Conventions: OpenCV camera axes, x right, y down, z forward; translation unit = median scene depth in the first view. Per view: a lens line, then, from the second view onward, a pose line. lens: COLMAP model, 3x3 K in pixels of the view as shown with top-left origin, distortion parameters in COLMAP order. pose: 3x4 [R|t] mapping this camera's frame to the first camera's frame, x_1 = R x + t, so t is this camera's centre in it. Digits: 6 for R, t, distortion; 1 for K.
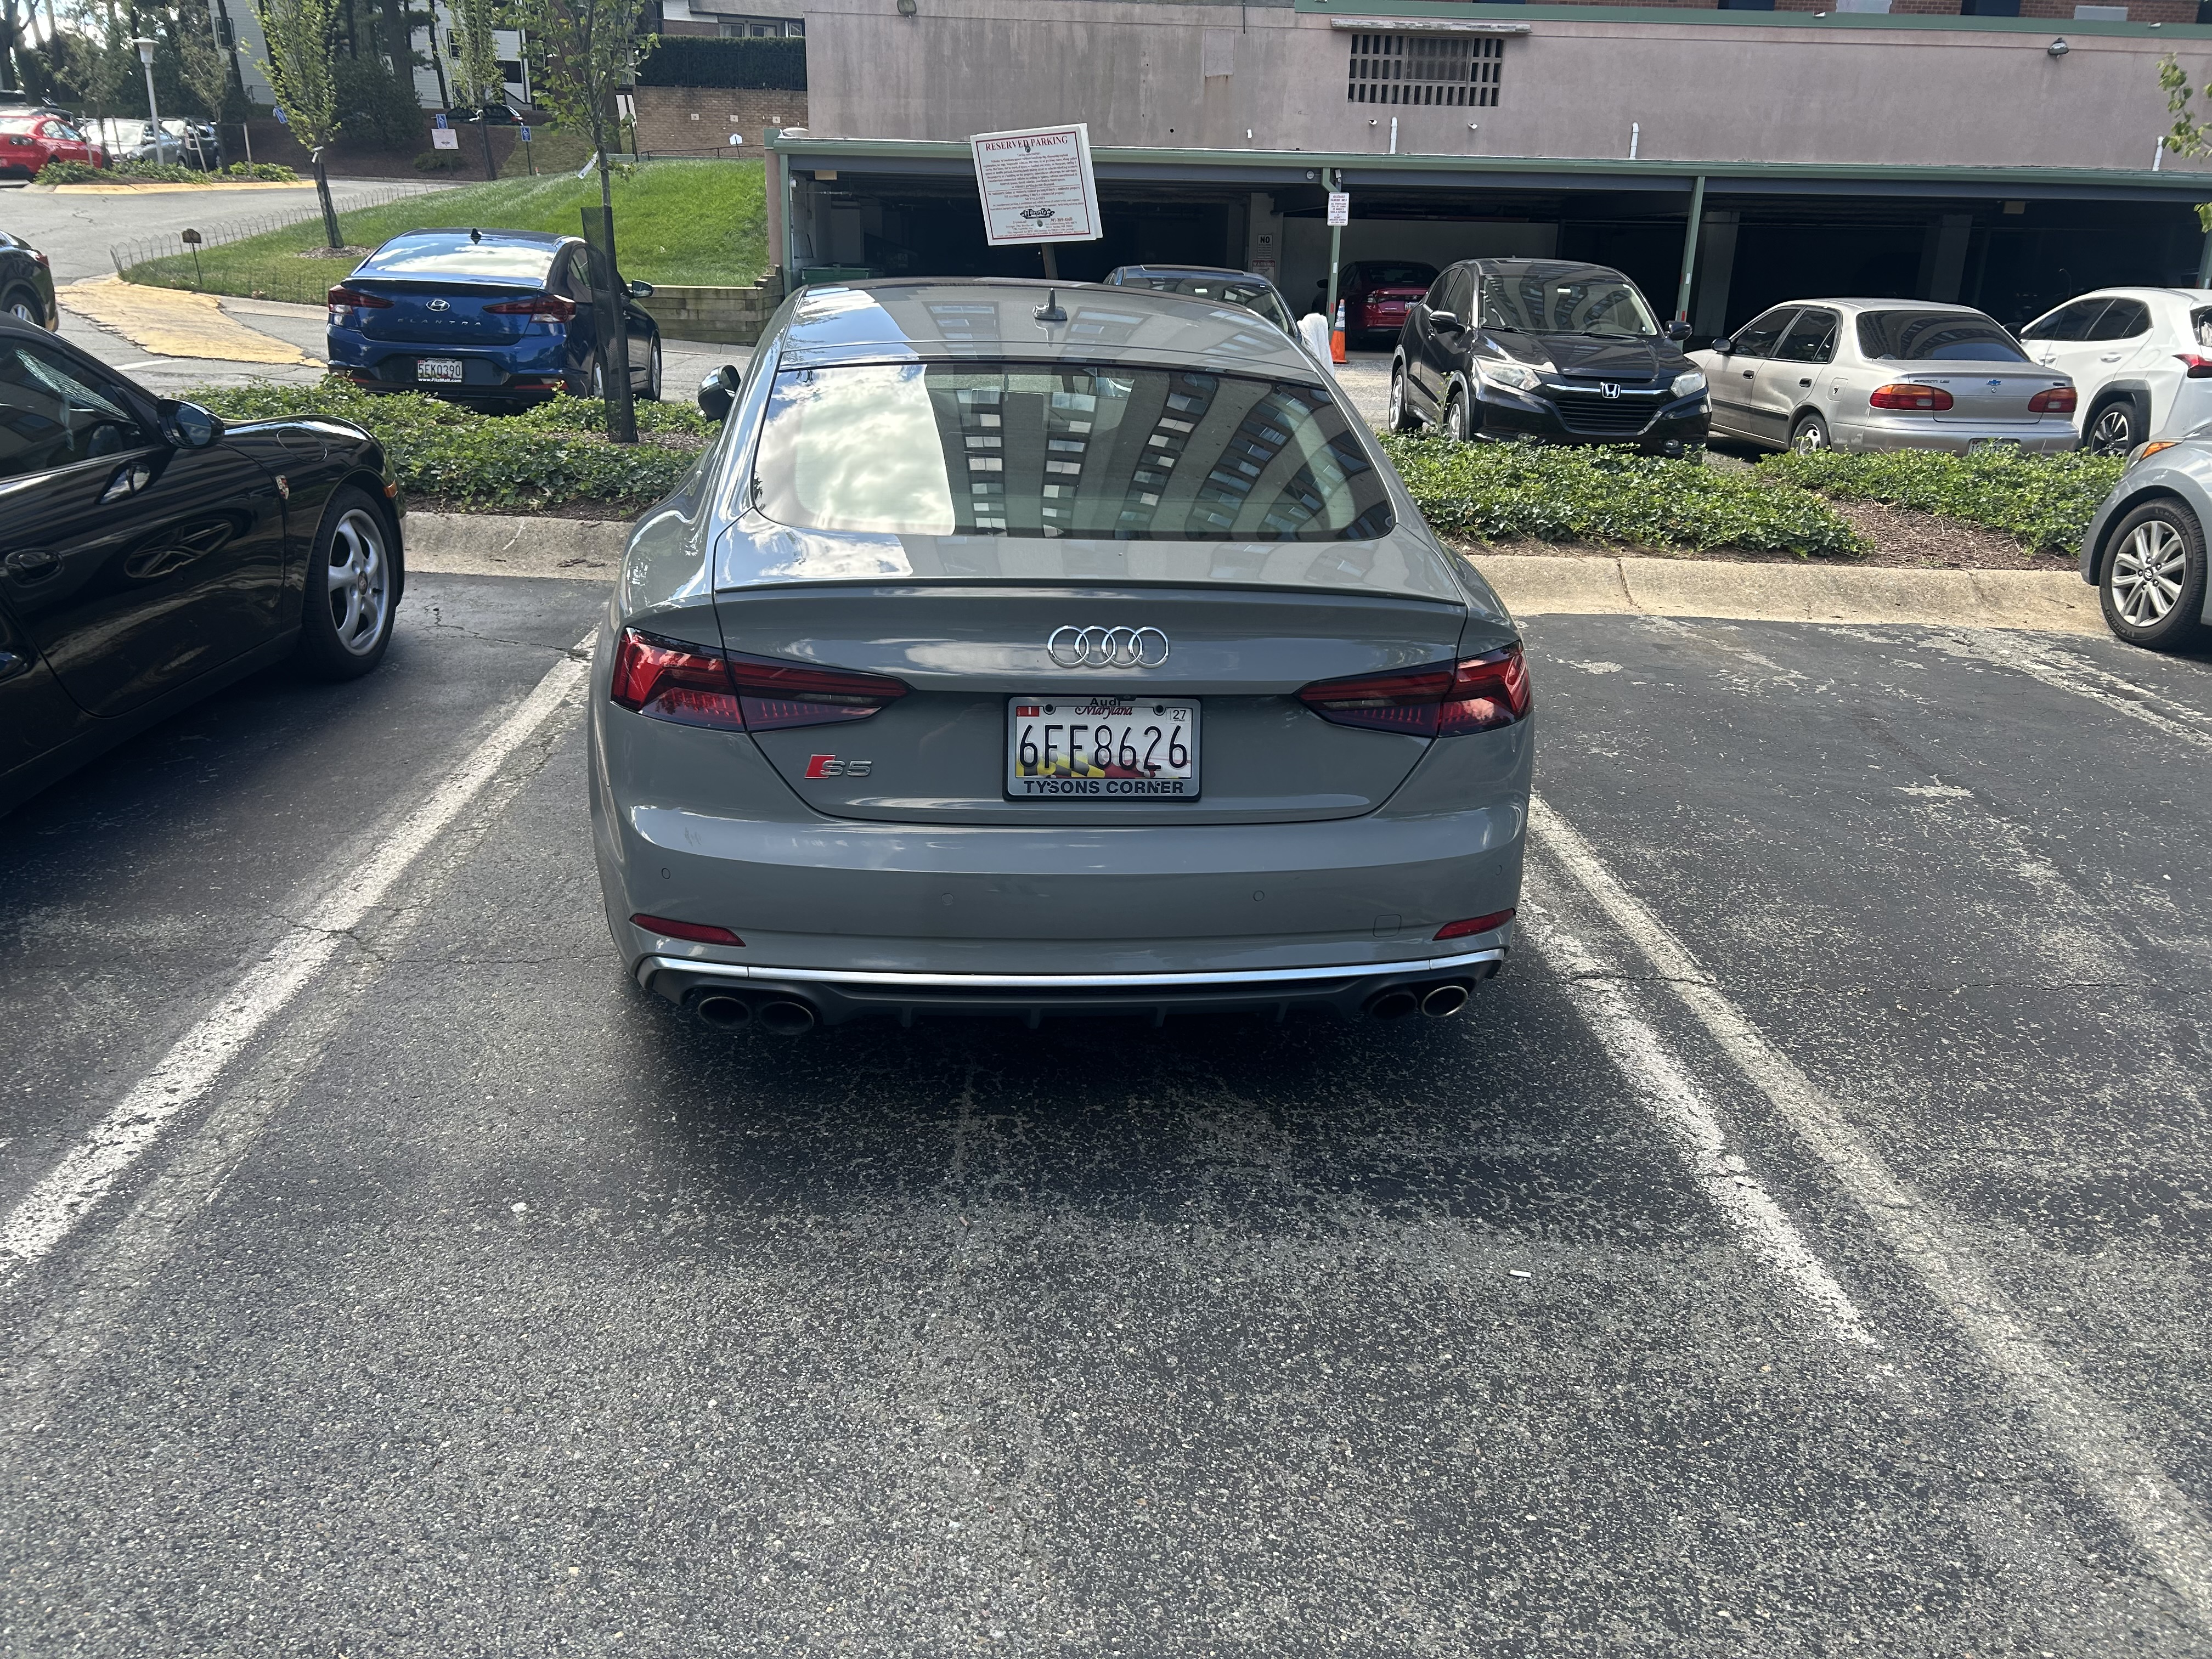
lens RADIAL K [[1661.0, 0, 1119.9], [0, 1661.0, 822.1], [0, 0, 1]] dist [0.039649, -0.029698]
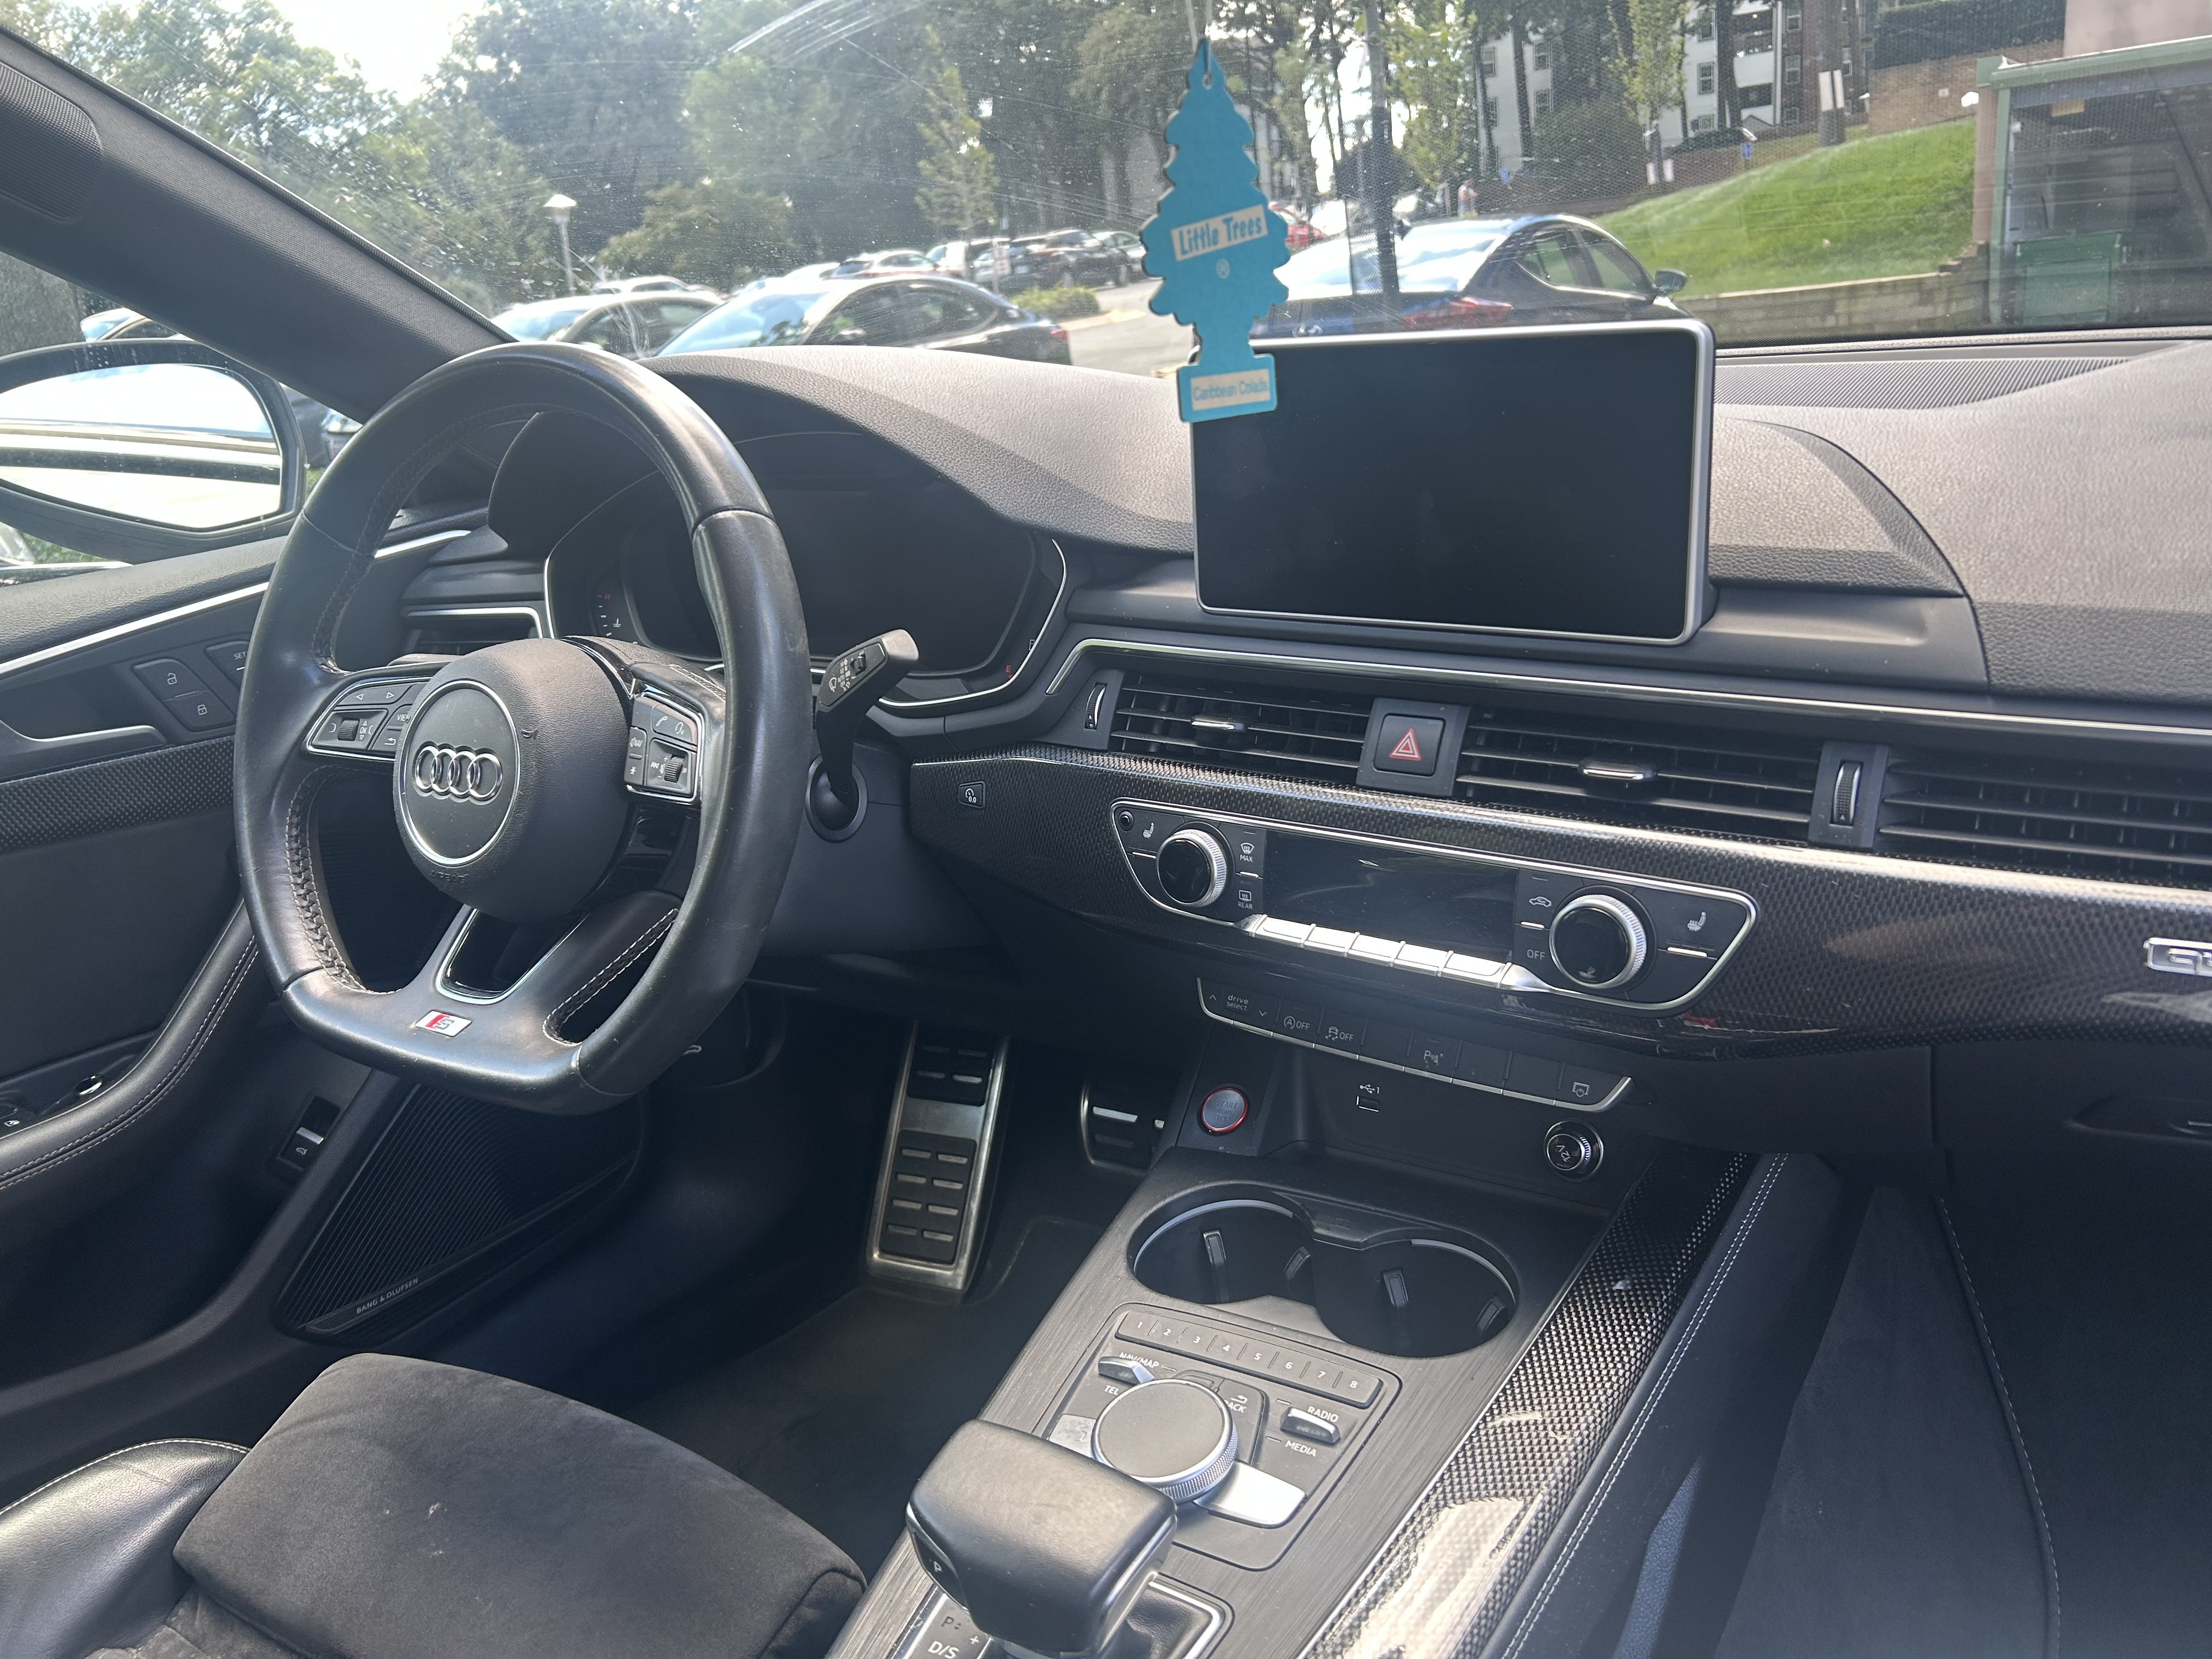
lens RADIAL K [[1661.0, 0, 1119.9], [0, 1661.0, 822.1], [0, 0, 1]] dist [0.039649, -0.029698]
pose [[0.766887, 0.086034, -0.635989, 0.000256], [-0.099233, 0.994952, 0.014937, -0.047211], [0.634063, 0.051656, 0.771554, 0.188318]]
